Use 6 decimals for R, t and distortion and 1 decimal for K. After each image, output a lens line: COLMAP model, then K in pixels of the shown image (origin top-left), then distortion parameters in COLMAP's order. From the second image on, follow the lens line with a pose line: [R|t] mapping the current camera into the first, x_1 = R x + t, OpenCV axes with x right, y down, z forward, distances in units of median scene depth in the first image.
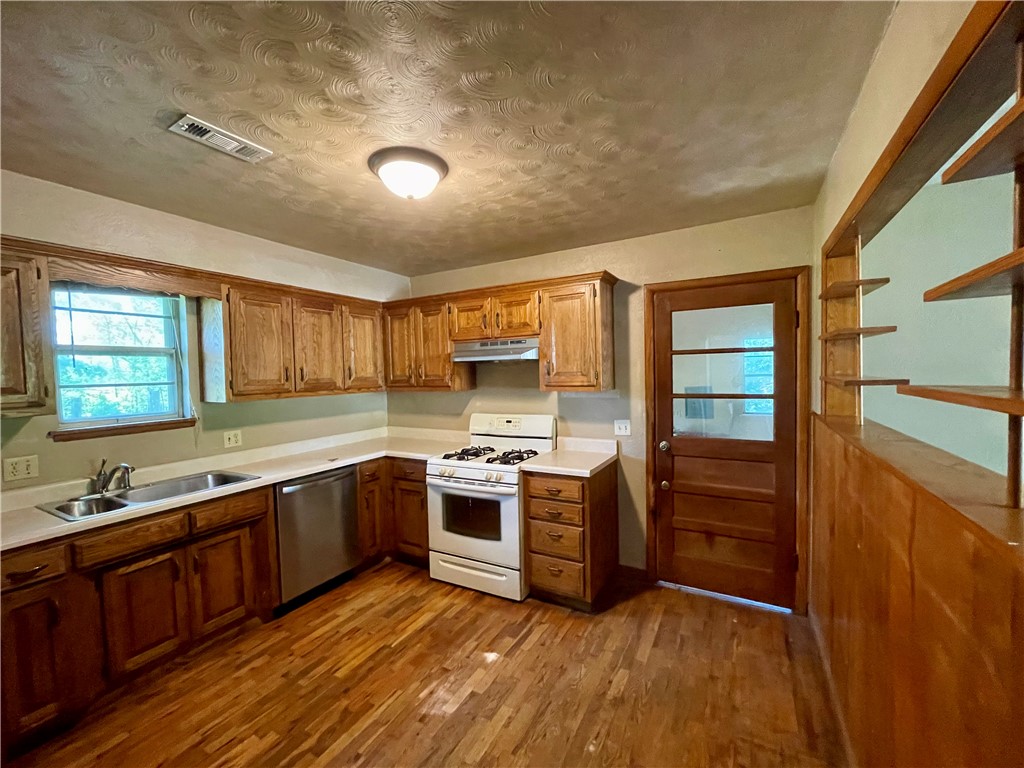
lens RADIAL K [[412.1, 0, 515.1], [0, 412.1, 385.7], [0, 0, 1]] dist [-0.003177, -0.000255]
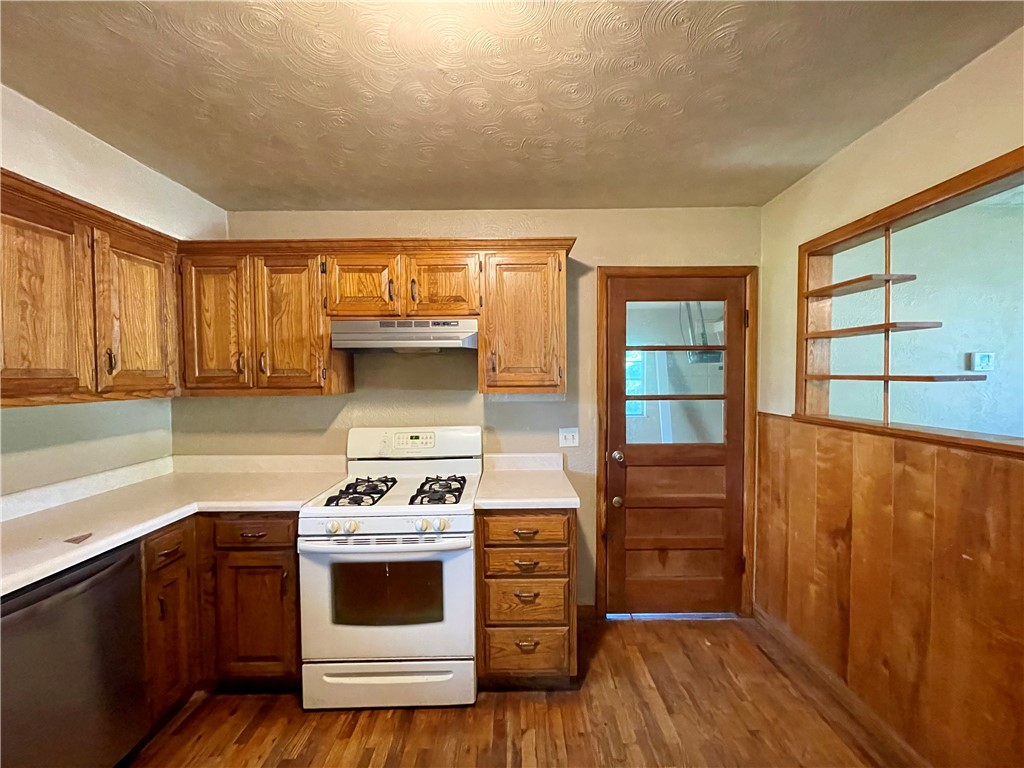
lens RADIAL K [[412.1, 0, 513.7], [0, 412.1, 386.6], [0, 0, 1]] dist [-0.003177, -0.000255]
pose [[0.872008, 0.003128, 0.489481, -0.249819], [0.002662, 0.999934, -0.011132, 0.009916], [-0.489484, 0.011010, 0.871943, 0.355224]]
